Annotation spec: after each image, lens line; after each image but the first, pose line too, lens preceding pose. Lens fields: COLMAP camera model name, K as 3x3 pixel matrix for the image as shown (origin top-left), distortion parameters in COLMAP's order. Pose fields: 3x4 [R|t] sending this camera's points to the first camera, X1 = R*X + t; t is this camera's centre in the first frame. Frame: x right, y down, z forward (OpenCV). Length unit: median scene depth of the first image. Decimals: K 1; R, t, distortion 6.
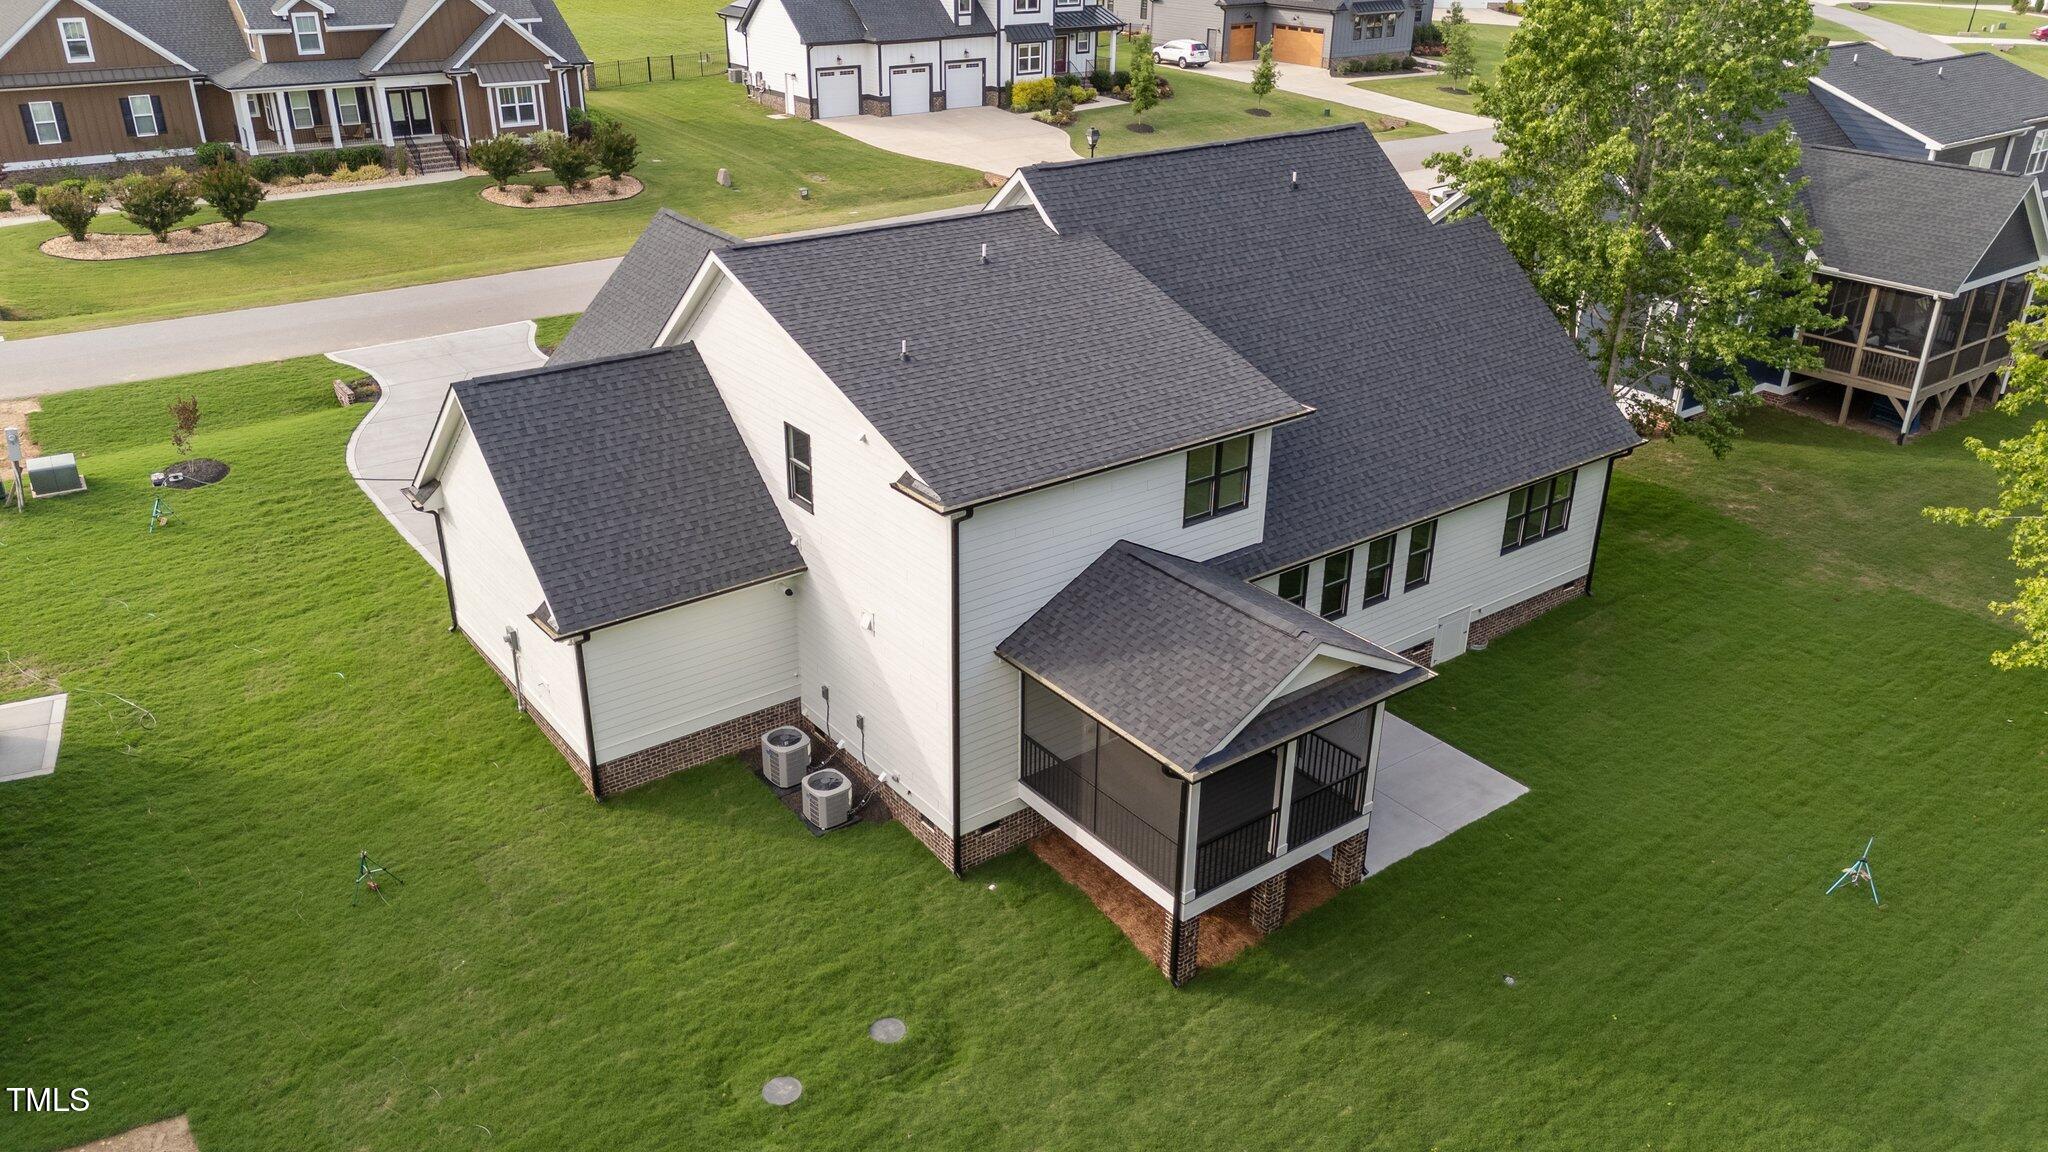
lens RADIAL K [[1508.1, 0, 1020.1], [0, 1508.1, 565.1], [0, 0, 1]] dist [0.081717, -0.089873]
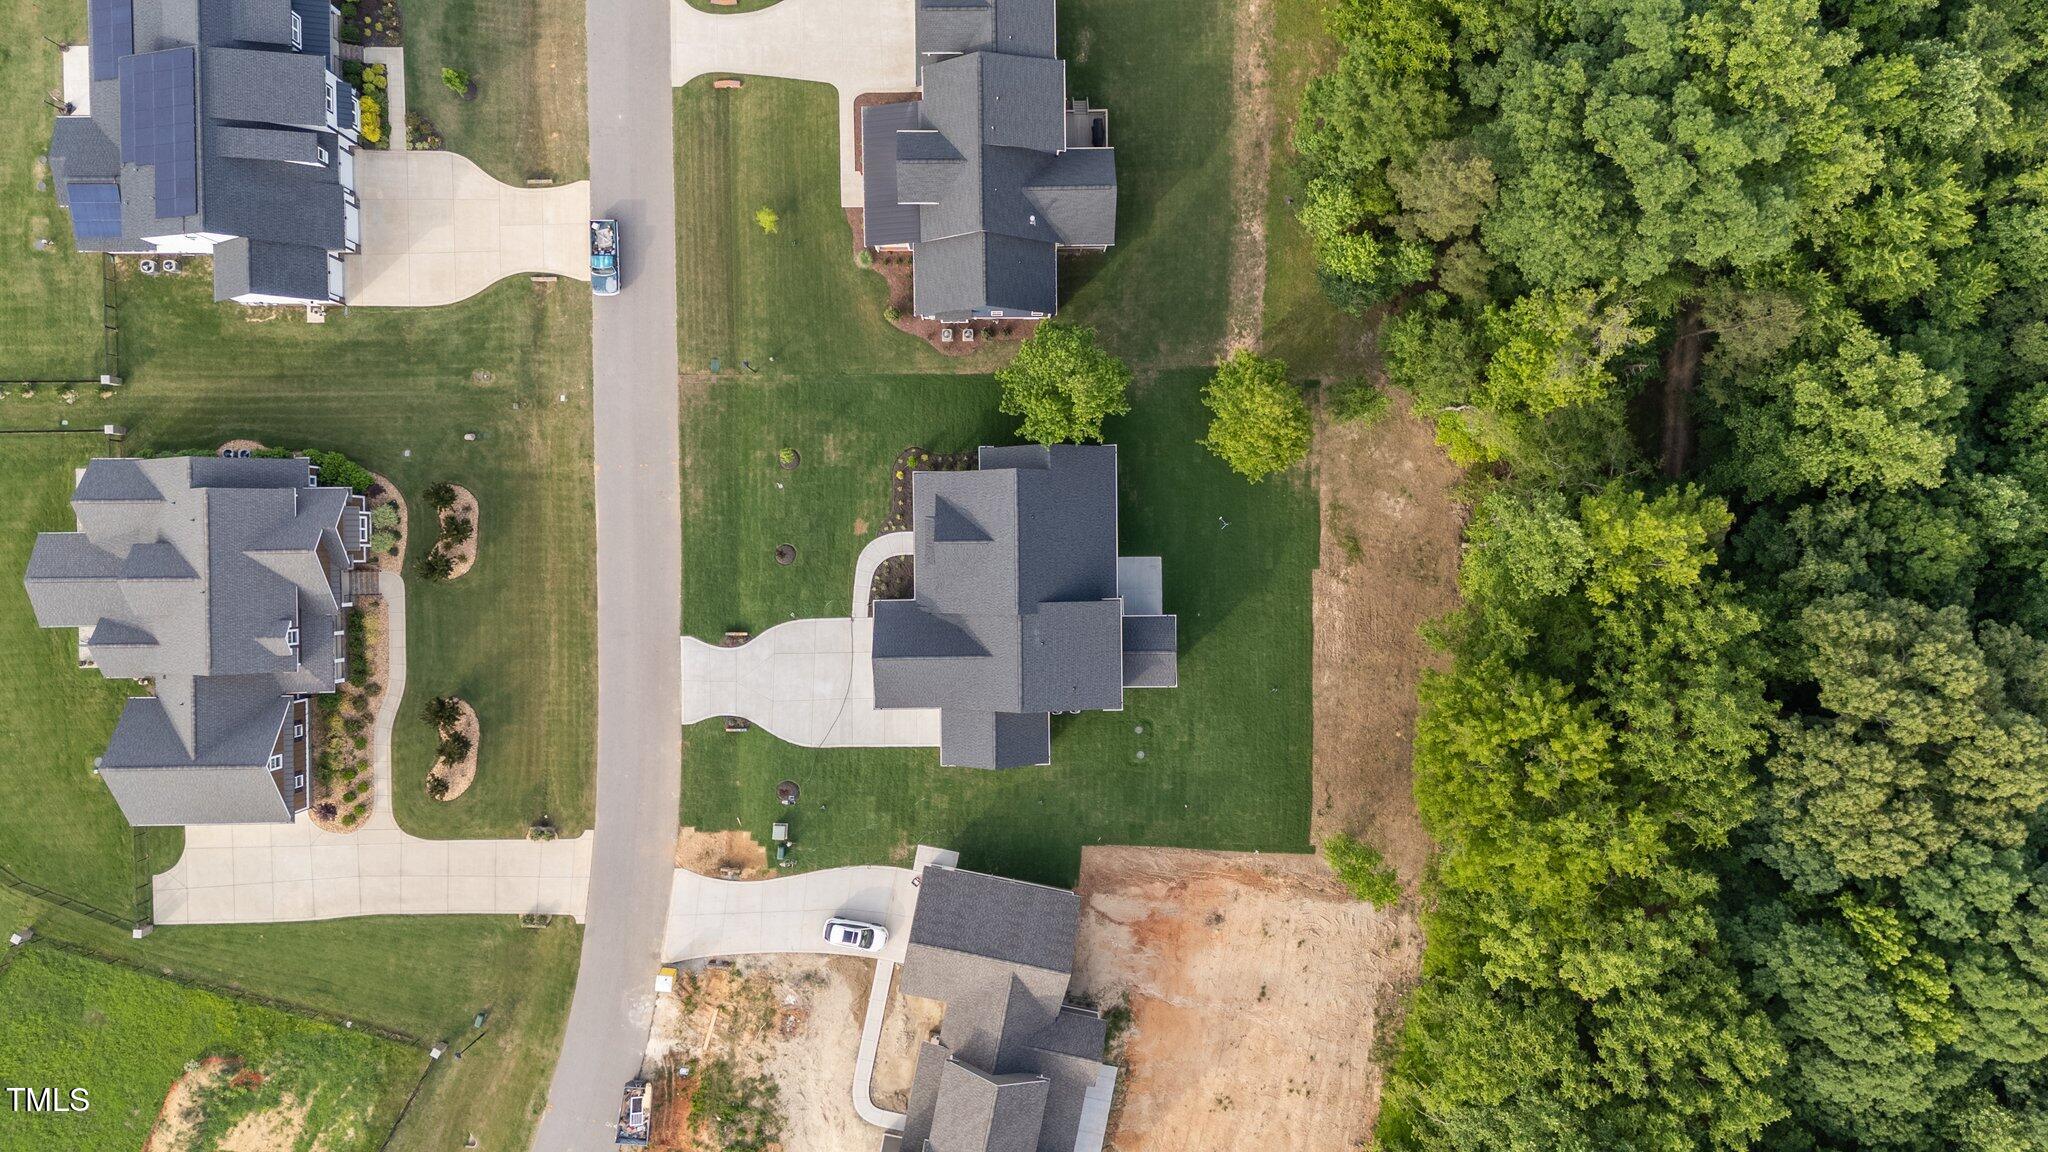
lens RADIAL K [[1511.1, 0, 1017.8], [0, 1511.1, 570.9], [0, 0, 1]] dist [0.079582, -0.082838]
pose [[0.593462, -0.804822, -0.008008, 0.115351], [0.326129, 0.231362, 0.916576, -3.743169], [-0.735828, -0.546564, 0.399780, -0.346371]]
